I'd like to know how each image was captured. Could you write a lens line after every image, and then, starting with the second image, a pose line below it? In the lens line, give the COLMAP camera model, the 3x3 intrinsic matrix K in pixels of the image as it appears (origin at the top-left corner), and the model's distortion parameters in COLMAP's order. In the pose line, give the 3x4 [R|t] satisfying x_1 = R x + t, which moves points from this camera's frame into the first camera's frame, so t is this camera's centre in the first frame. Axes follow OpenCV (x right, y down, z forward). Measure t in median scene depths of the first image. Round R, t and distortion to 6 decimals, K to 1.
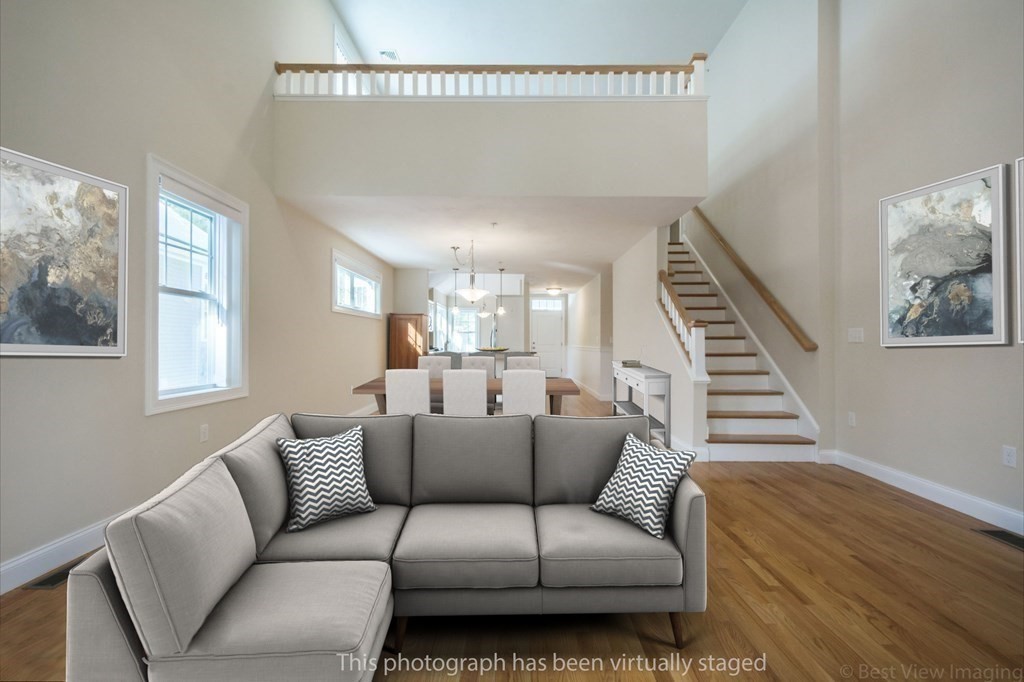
lens RADIAL K [[444.1, 0, 520.2], [0, 444.1, 339.9], [0, 0, 1]] dist [0.000969, 0.000246]
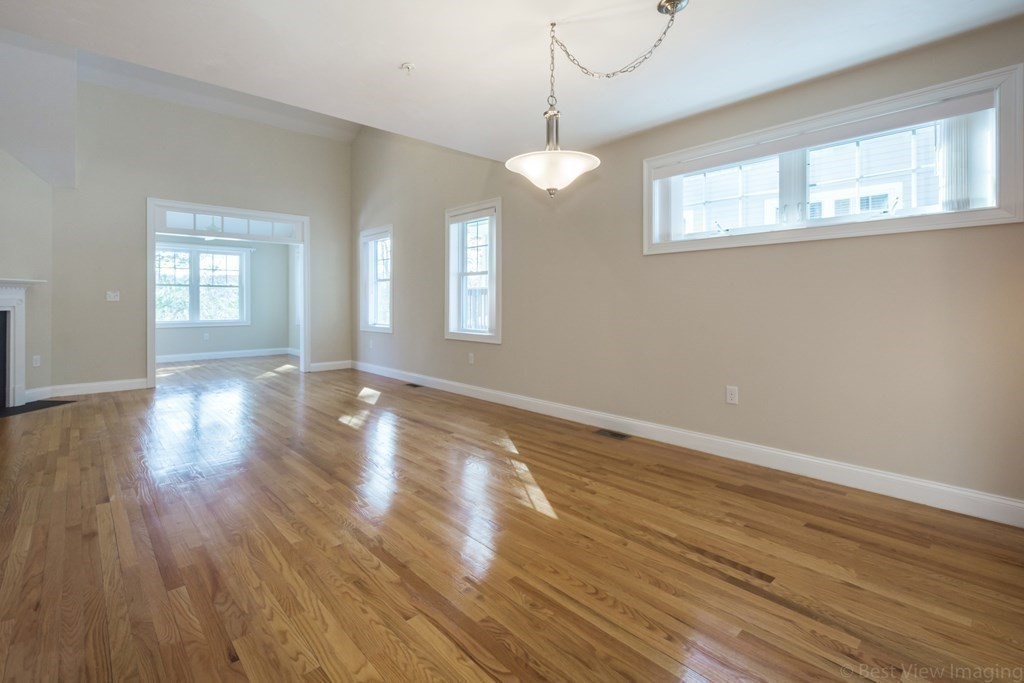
lens RADIAL K [[465.5, 0, 496.7], [0, 465.5, 304.8], [0, 0, 1]] dist [-0.001466, -0.000076]
pose [[-0.749096, 0.001103, -0.662460, 0.266651], [0.005556, 0.999974, -0.004618, 0.015868], [0.662438, -0.007140, -0.749083, 1.788669]]
